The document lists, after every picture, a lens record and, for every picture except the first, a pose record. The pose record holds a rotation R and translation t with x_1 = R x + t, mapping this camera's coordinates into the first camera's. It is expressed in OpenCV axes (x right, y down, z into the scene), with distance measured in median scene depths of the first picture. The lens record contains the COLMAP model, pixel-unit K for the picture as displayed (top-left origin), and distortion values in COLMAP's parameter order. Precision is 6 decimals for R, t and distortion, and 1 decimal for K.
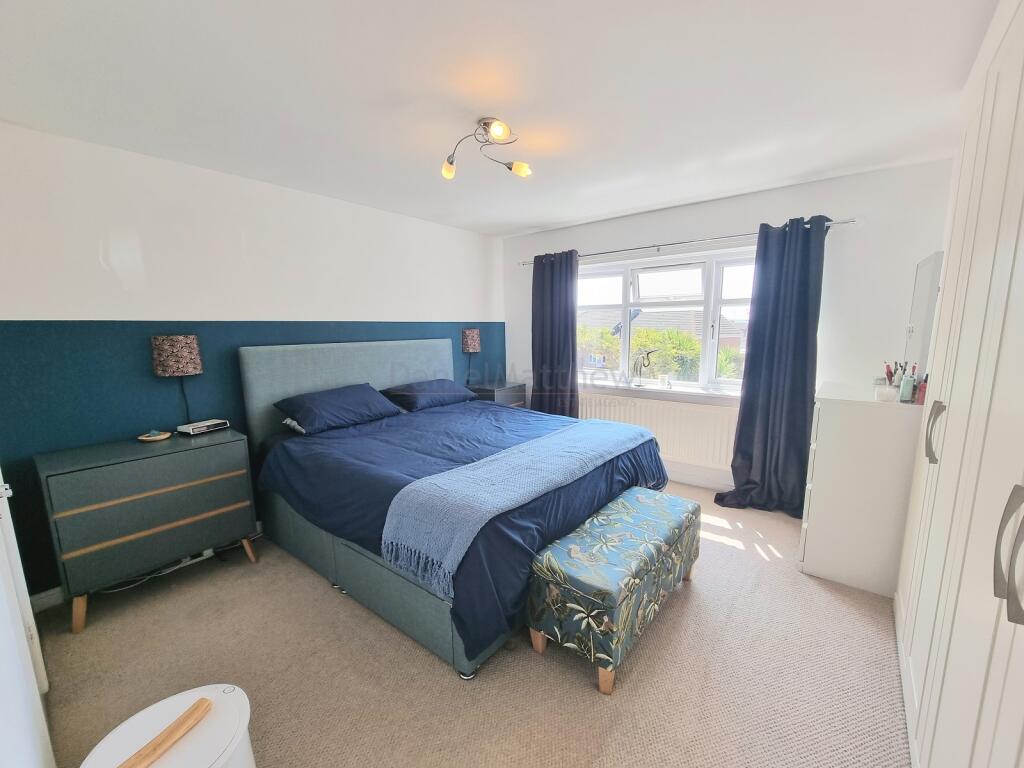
lens RADIAL K [[420.3, 0, 514.7], [0, 420.3, 389.8], [0, 0, 1]] dist [0.000640, 0.000967]
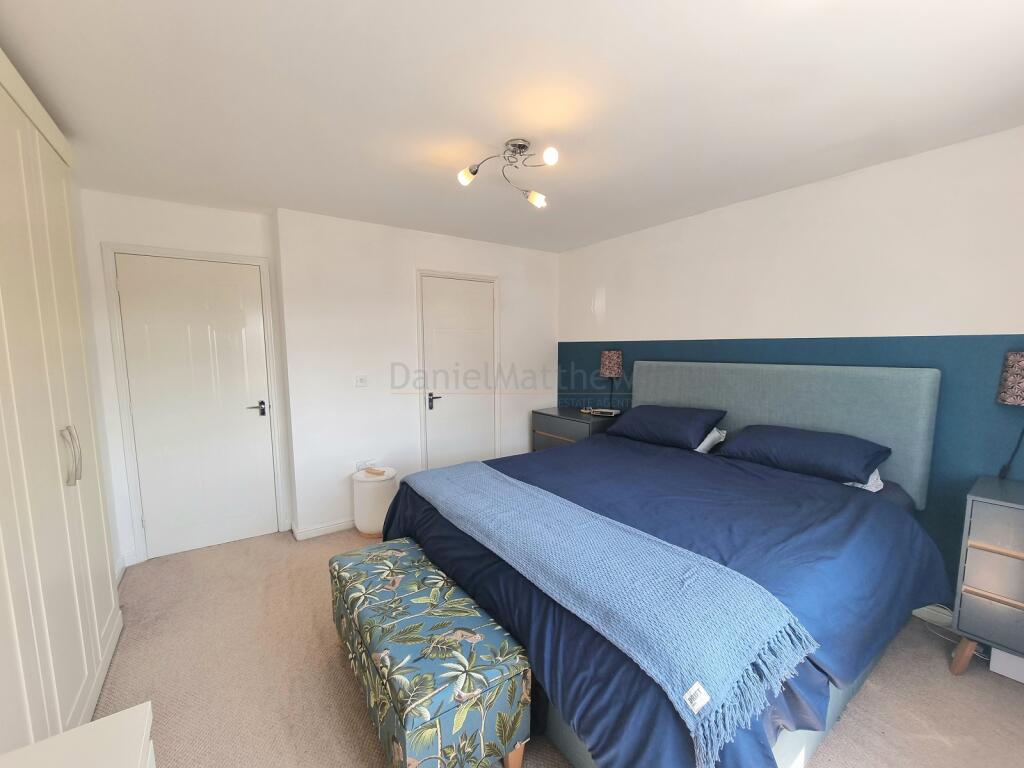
lens RADIAL K [[420.3, 0, 512.6], [0, 420.3, 391.7], [0, 0, 1]] dist [0.000640, 0.000967]
pose [[-0.273817, 0.113898, -0.955014, 0.728936], [-0.136821, 0.978251, 0.155898, -0.165904], [0.952000, 0.173353, -0.252278, 1.025804]]
